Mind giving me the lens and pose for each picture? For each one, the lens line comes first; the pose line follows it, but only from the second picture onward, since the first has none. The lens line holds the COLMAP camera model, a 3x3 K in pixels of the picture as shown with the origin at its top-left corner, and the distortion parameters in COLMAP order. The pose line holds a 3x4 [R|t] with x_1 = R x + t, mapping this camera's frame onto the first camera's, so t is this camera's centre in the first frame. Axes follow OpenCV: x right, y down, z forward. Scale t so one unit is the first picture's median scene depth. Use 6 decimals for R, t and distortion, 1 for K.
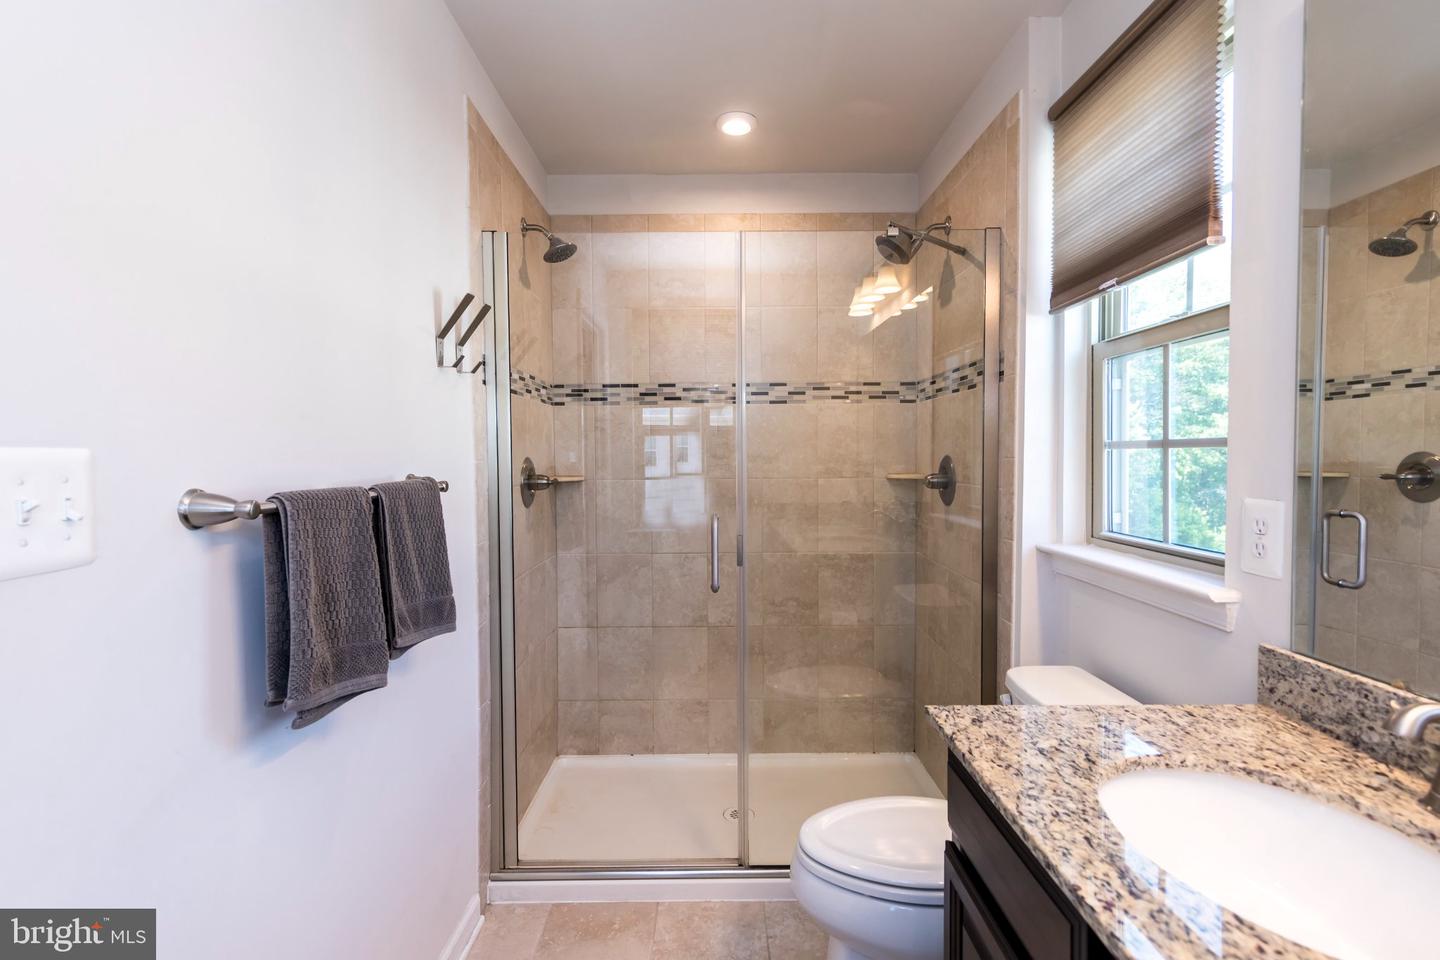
lens RADIAL K [[676.0, 0, 720.0], [0, 676.0, 480.0], [0, 0, 1]] dist [-0.002195, -0.000315]
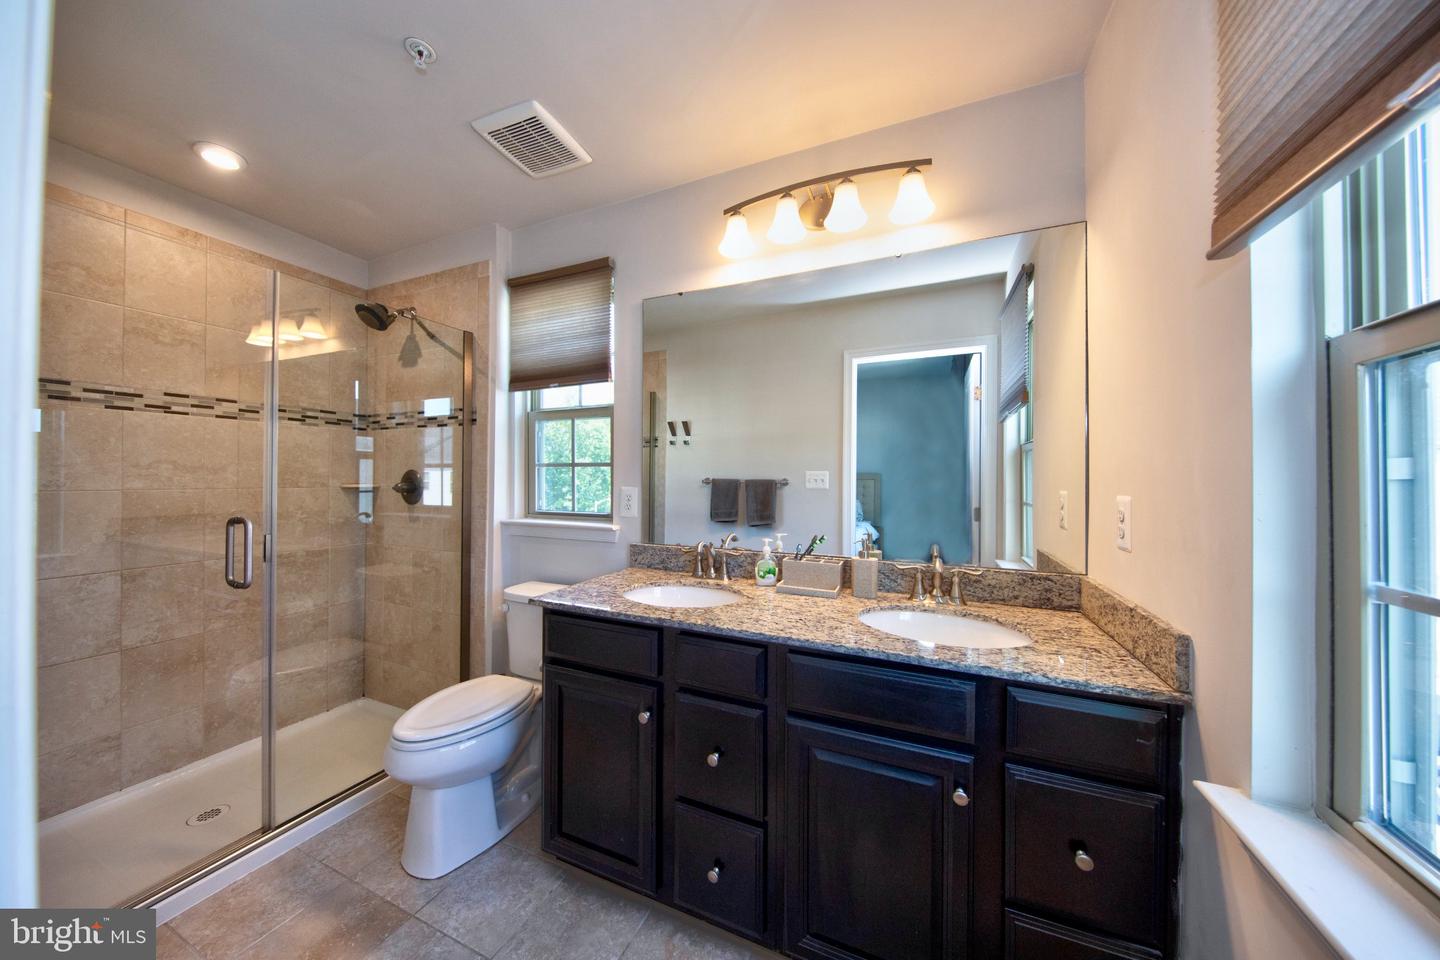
lens RADIAL K [[466.3, 0, 720.0], [0, 466.3, 480.0], [0, 0, 1]] dist [0.000073, -0.000044]
pose [[0.398801, 0.004737, 0.917025, -0.419870], [0.026833, 0.999498, -0.016832, 0.026366], [-0.916645, 0.031320, 0.398474, -0.009110]]
